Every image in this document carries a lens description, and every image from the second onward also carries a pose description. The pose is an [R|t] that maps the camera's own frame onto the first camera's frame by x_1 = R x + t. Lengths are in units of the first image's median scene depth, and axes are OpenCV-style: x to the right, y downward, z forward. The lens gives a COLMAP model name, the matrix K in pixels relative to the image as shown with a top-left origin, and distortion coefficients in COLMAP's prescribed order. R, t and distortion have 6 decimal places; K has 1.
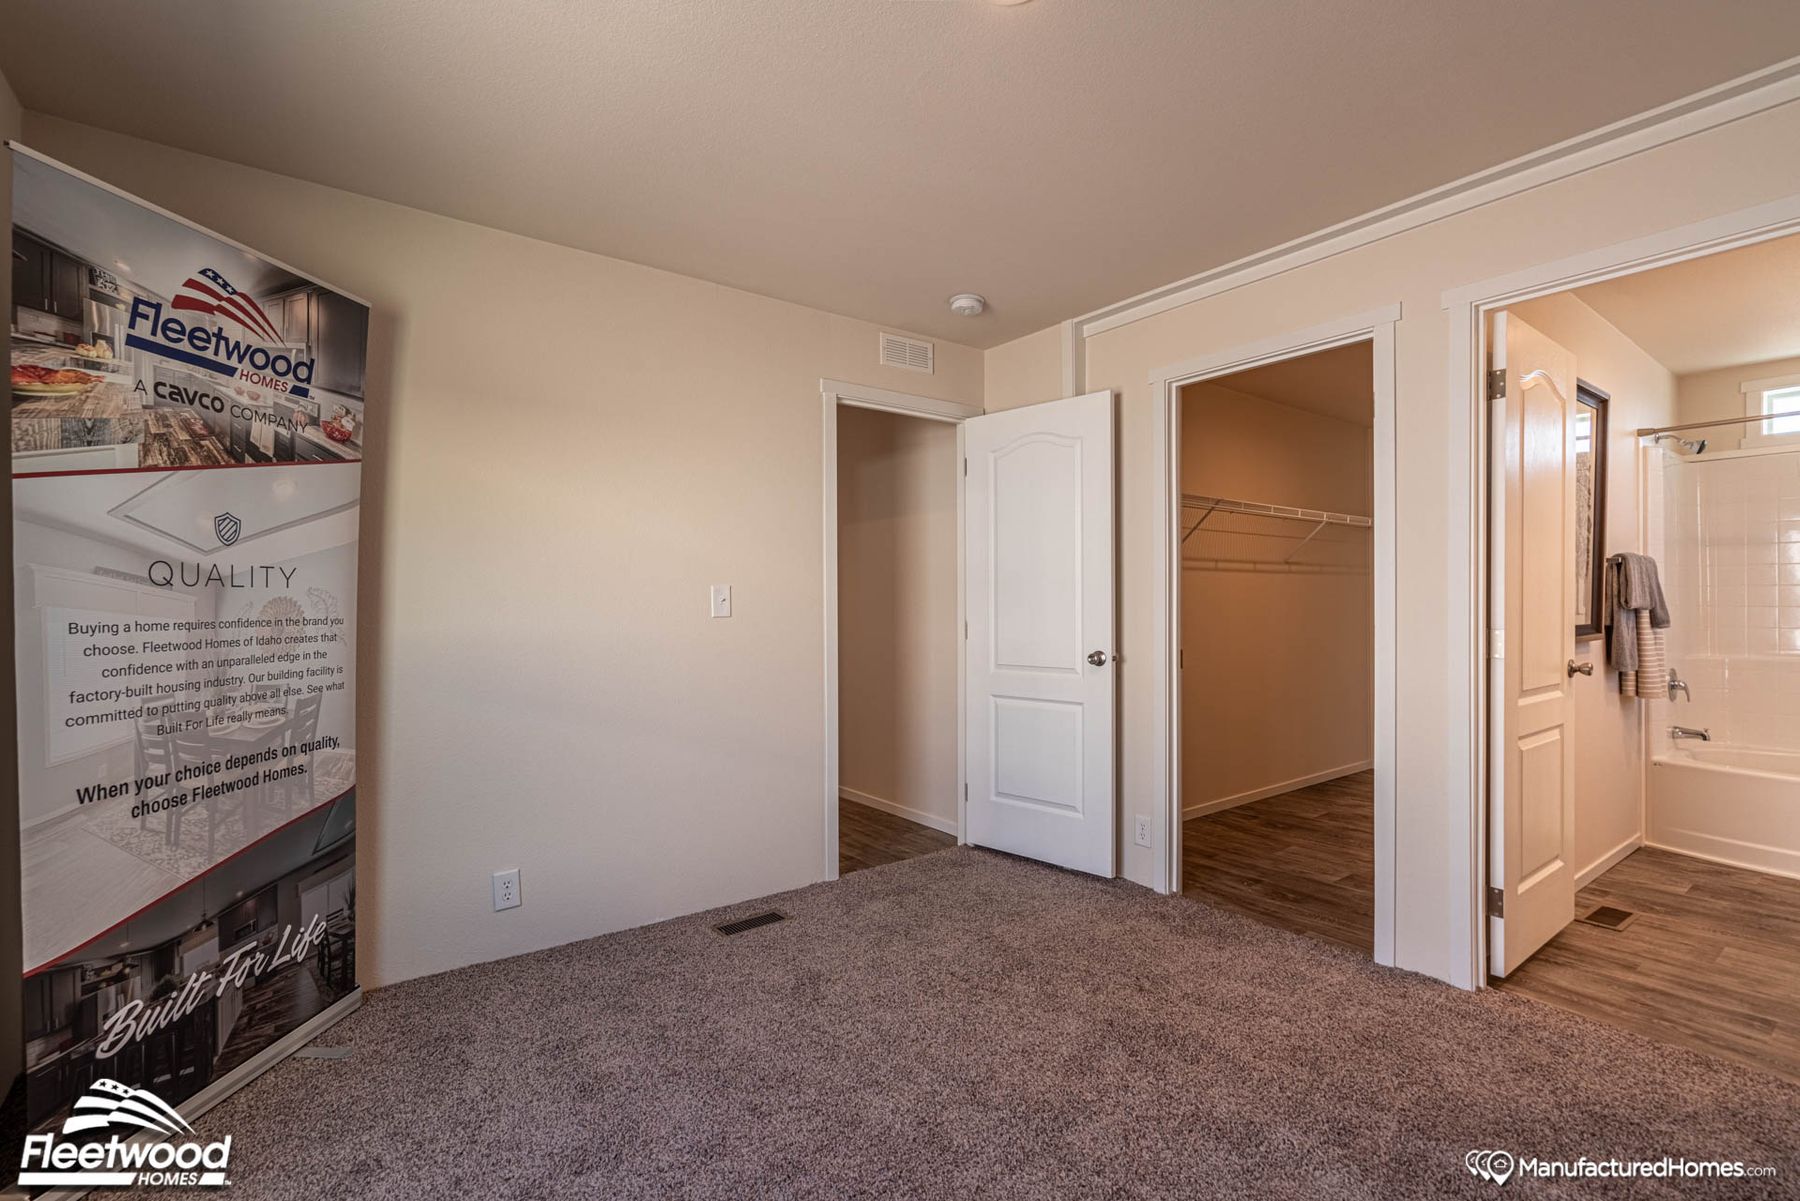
lens RADIAL K [[827.5, 0, 901.6], [0, 827.5, 594.1], [0, 0, 1]] dist [-0.000474, 0.000250]
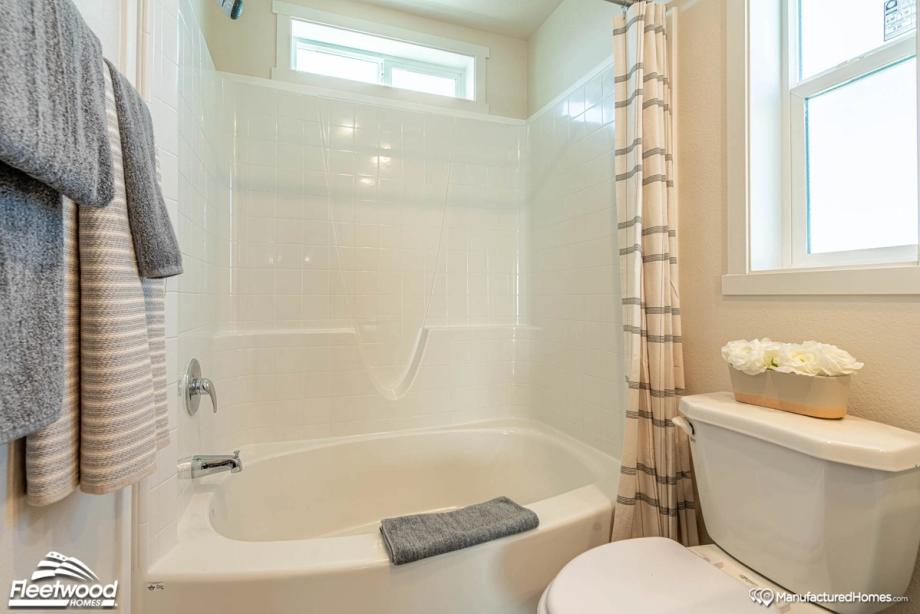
lens RADIAL K [[428.7, 0, 457.0], [0, 428.7, 283.7], [0, 0, 1]] dist [0.001985, 0.000682]
pose [[0.290313, 0.033671, 0.956339, 0.741999], [-0.011533, 0.999431, -0.031687, 0.046477], [-0.956862, -0.001830, 0.290536, 0.784544]]
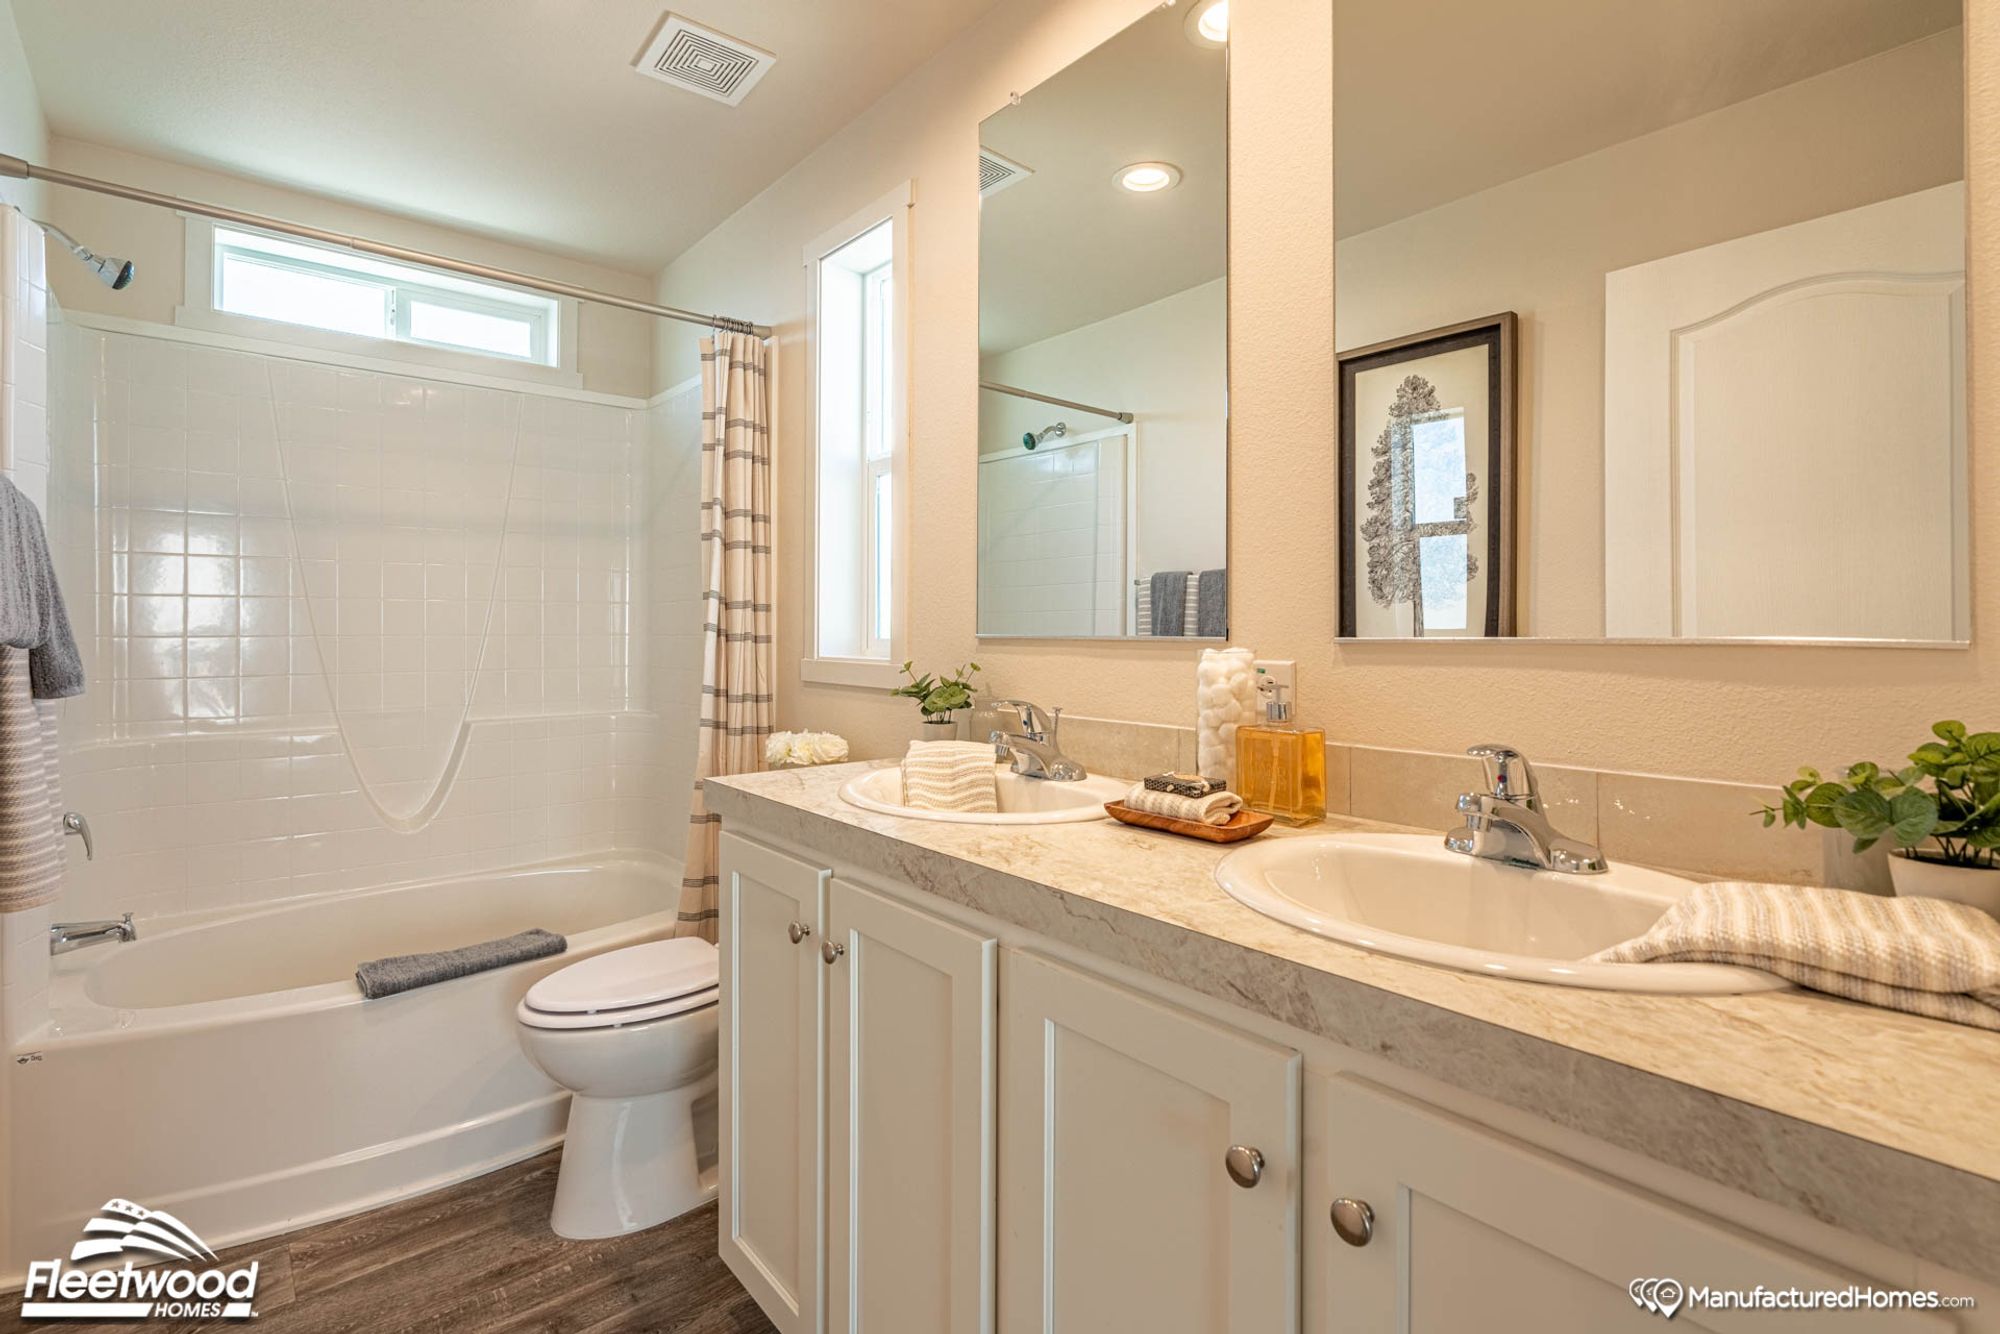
lens RADIAL K [[931.9, 0, 993.4], [0, 931.9, 616.3], [0, 0, 1]] dist [0.001985, 0.000682]
pose [[-0.041996, 0.010001, 0.999068, 0.479950], [-0.010783, 0.999887, -0.010463, 0.005560], [-0.999060, -0.011212, -0.041883, 0.592996]]
